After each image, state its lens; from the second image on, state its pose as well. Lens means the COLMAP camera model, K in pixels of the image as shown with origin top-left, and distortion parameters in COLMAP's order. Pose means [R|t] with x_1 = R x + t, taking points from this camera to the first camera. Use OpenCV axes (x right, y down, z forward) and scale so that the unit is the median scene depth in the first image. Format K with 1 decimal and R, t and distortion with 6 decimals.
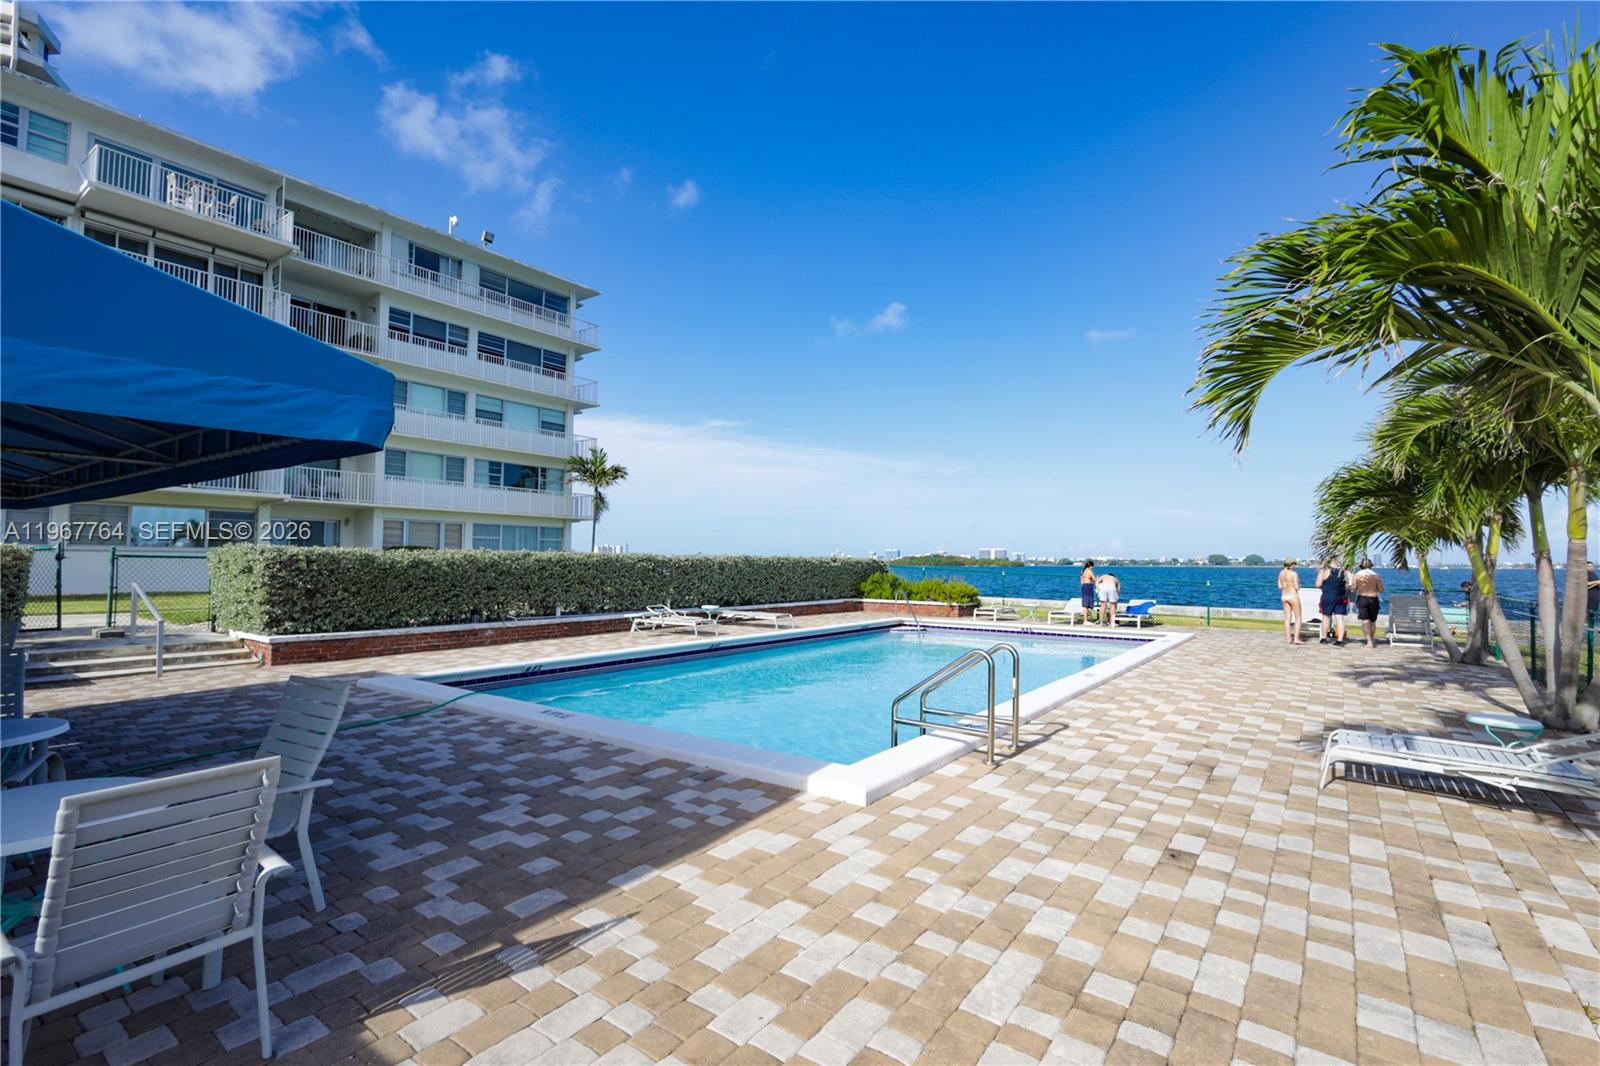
lens RADIAL K [[737.1, 0, 800.0], [0, 737.1, 533.0], [0, 0, 1]] dist [0.001093, 0.000257]
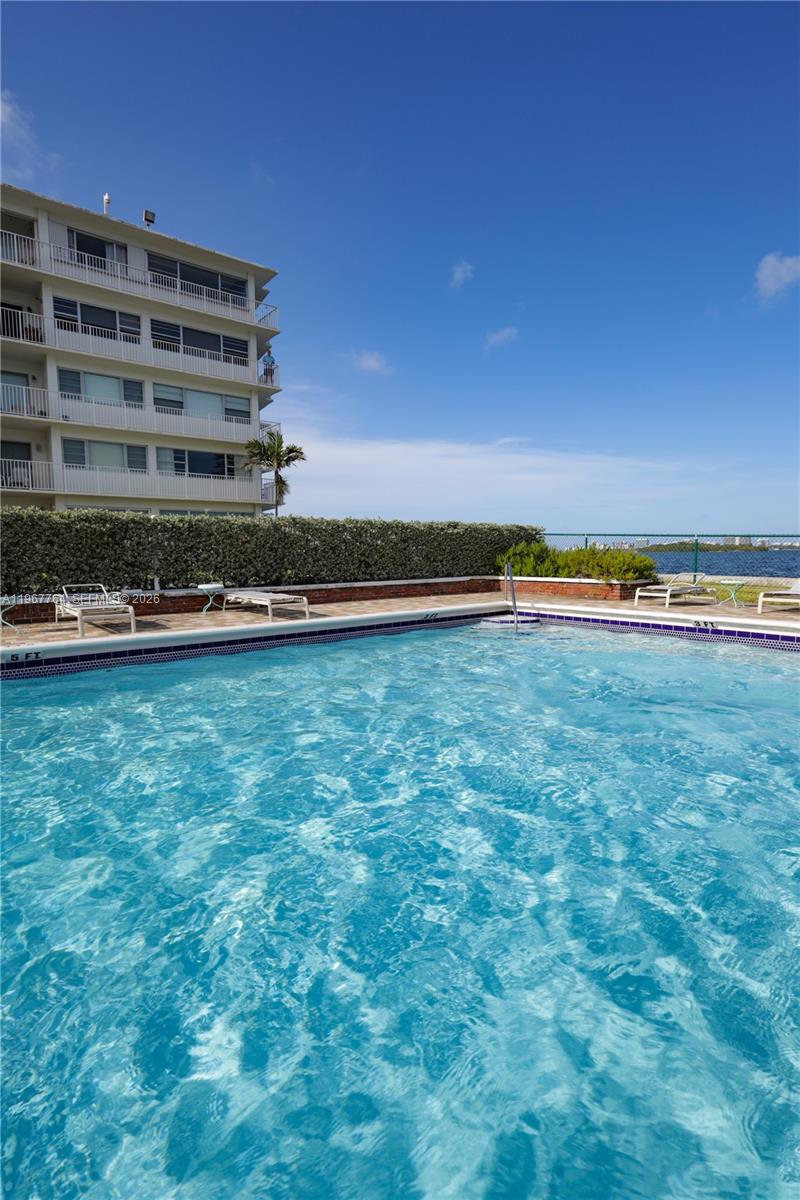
lens RADIAL K [[578.9, 0, 402.9], [0, 578.9, 580.5], [0, 0, 1]] dist [0.000870, 0.038349]
pose [[0.957256, -0.007022, -0.289157, 0.128319], [0.031725, 0.996223, 0.080833, 0.032606], [0.287497, -0.086552, 0.953863, 0.307064]]
